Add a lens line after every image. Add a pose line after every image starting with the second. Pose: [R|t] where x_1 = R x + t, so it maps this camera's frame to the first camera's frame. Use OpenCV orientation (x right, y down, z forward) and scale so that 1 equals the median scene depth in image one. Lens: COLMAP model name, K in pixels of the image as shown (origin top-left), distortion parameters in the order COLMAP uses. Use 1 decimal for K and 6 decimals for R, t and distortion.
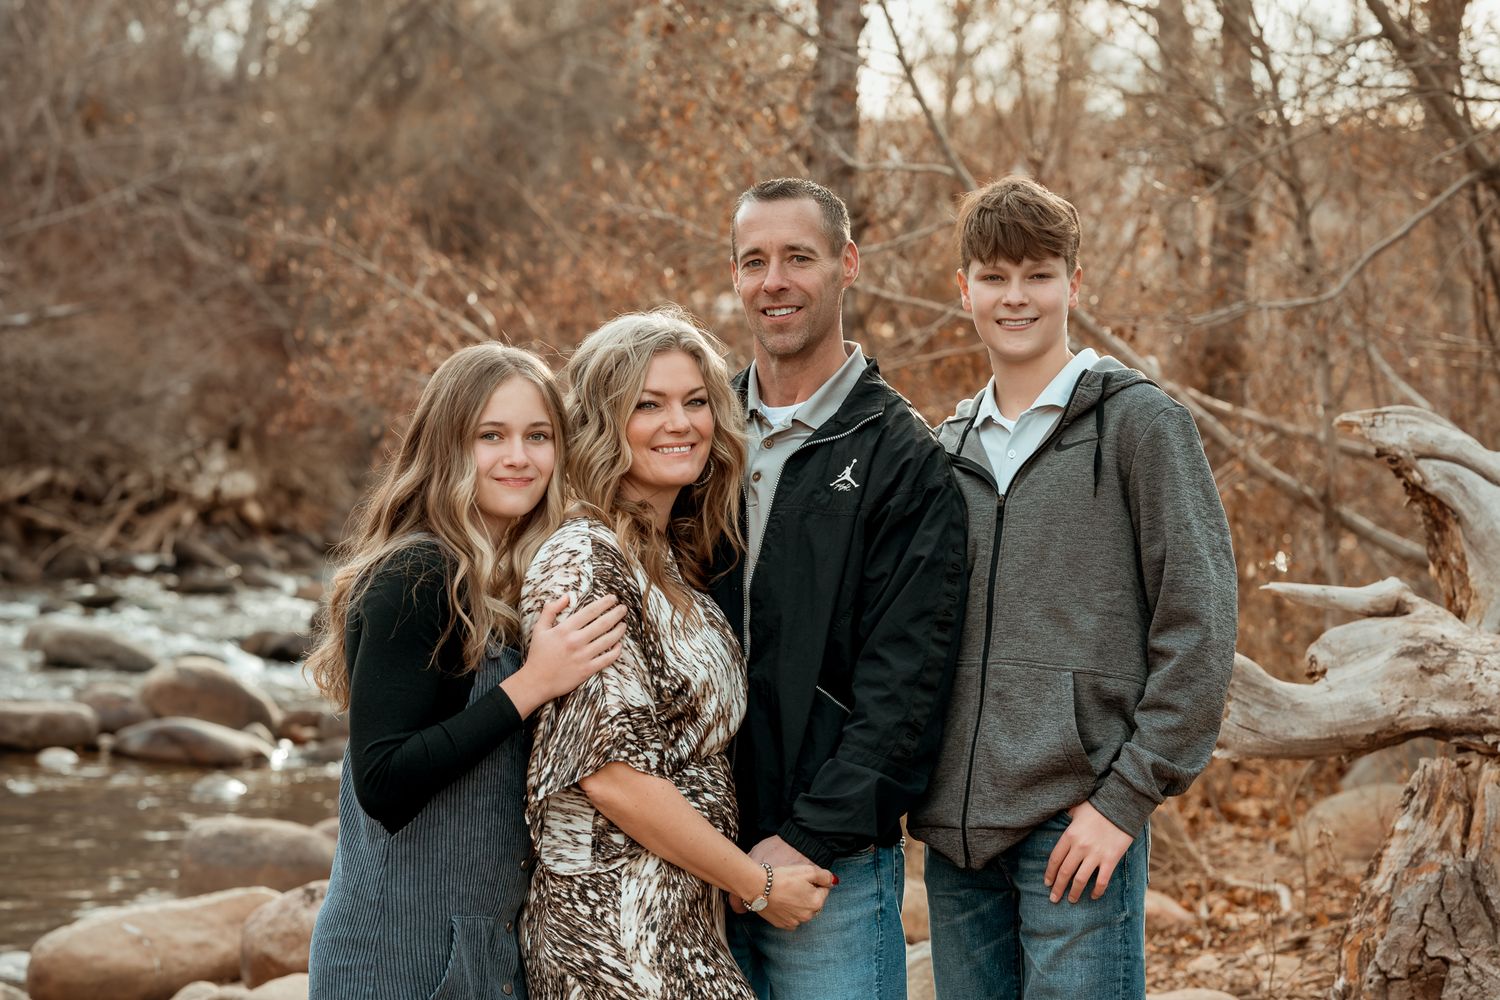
lens RADIAL K [[3555.8, 0, 764.9], [0, 3555.8, 497.8], [0, 0, 1]] dist [0.047313, 0.000000]
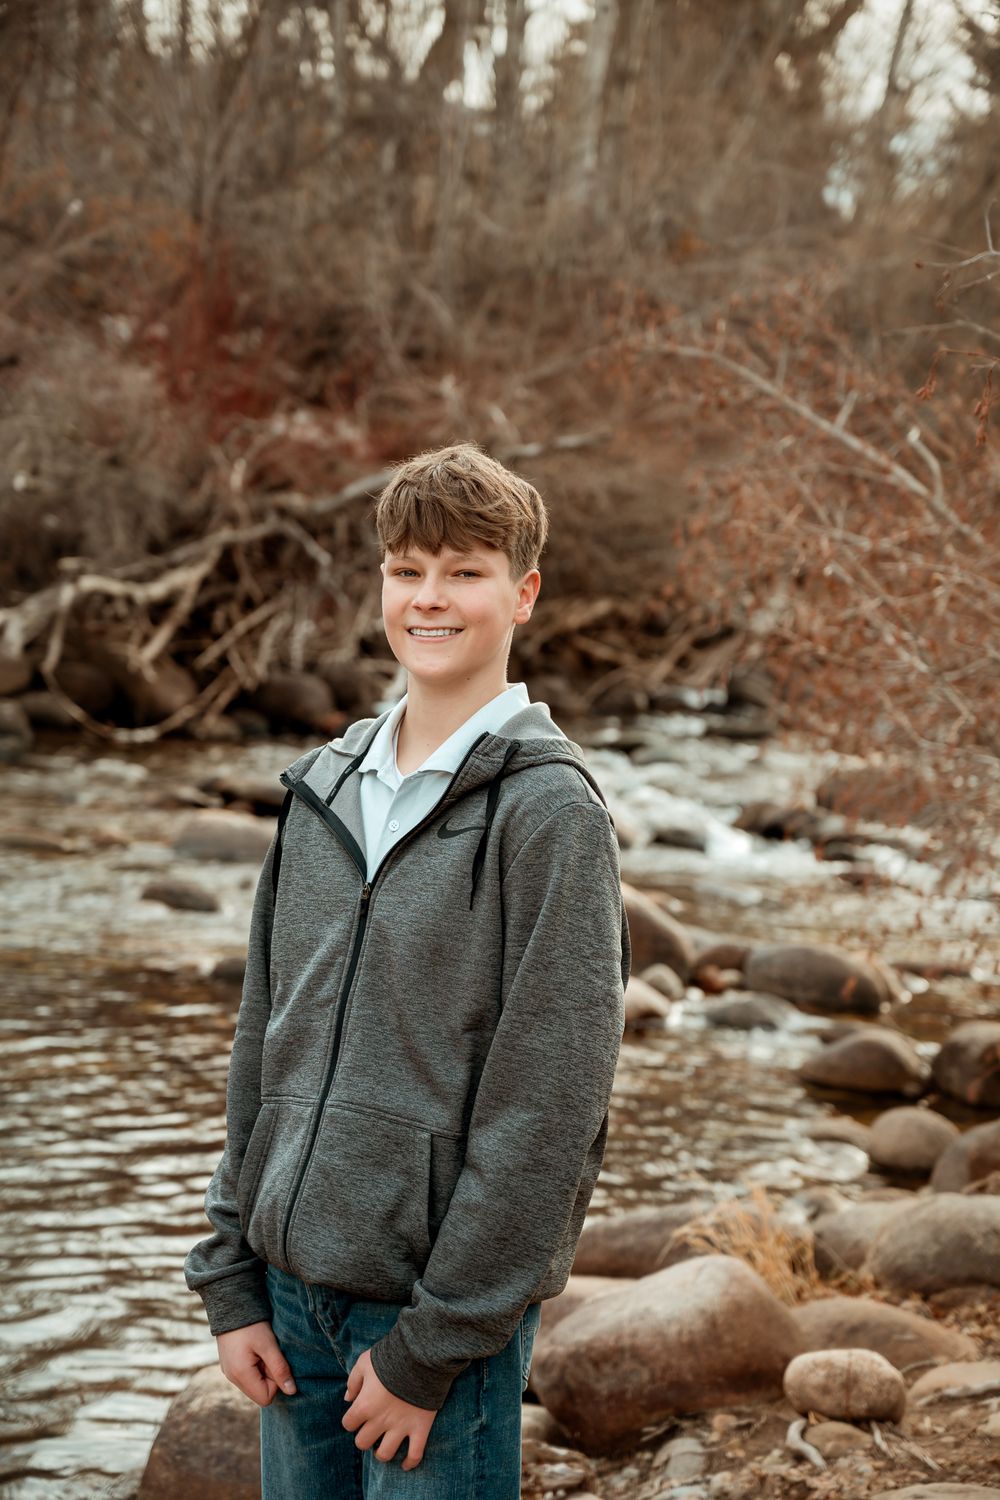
lens RADIAL K [[2740.4, 0, 512.5], [0, 2740.4, 756.4], [0, 0, 1]] dist [-0.060737, 0.000000]
pose [[0.952277, 0.045331, -0.301852, 0.007643], [-0.025998, 0.997363, 0.067762, -0.019458], [0.304127, -0.056681, 0.950944, 0.323667]]
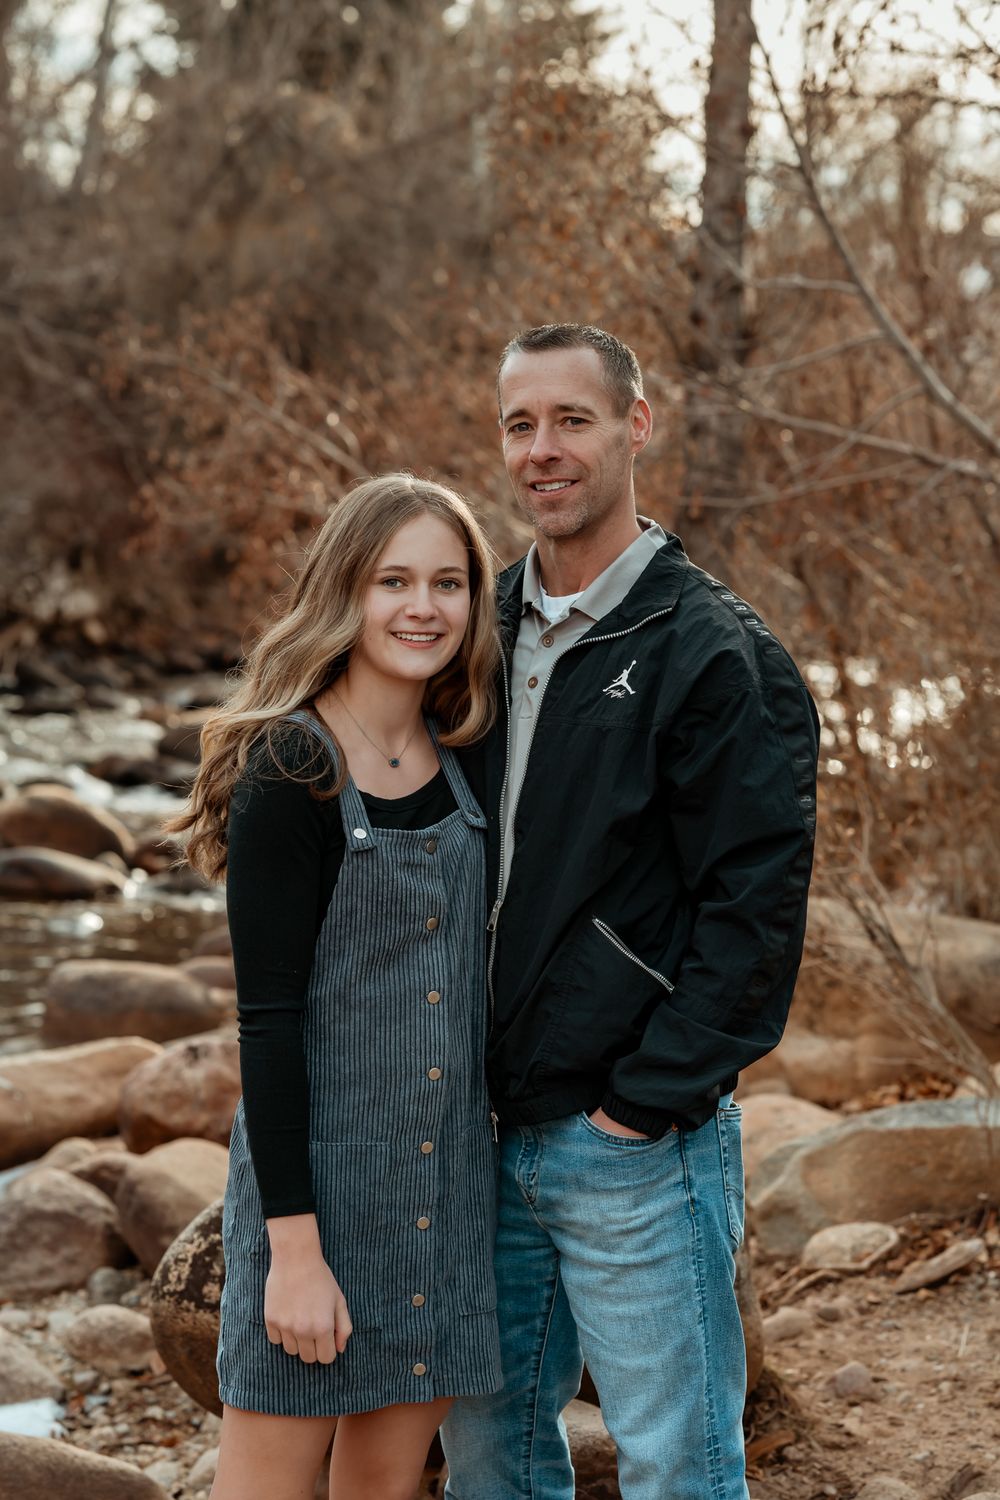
lens RADIAL K [[3555.8, 0, 495.2], [0, 3555.8, 713.2], [0, 0, 1]] dist [0.047313, 0.000000]
pose [[0.999657, 0.001962, -0.026123, -0.009037], [-0.001207, 0.999582, 0.028886, -0.002794], [0.026169, -0.028844, 0.999241, 0.021676]]
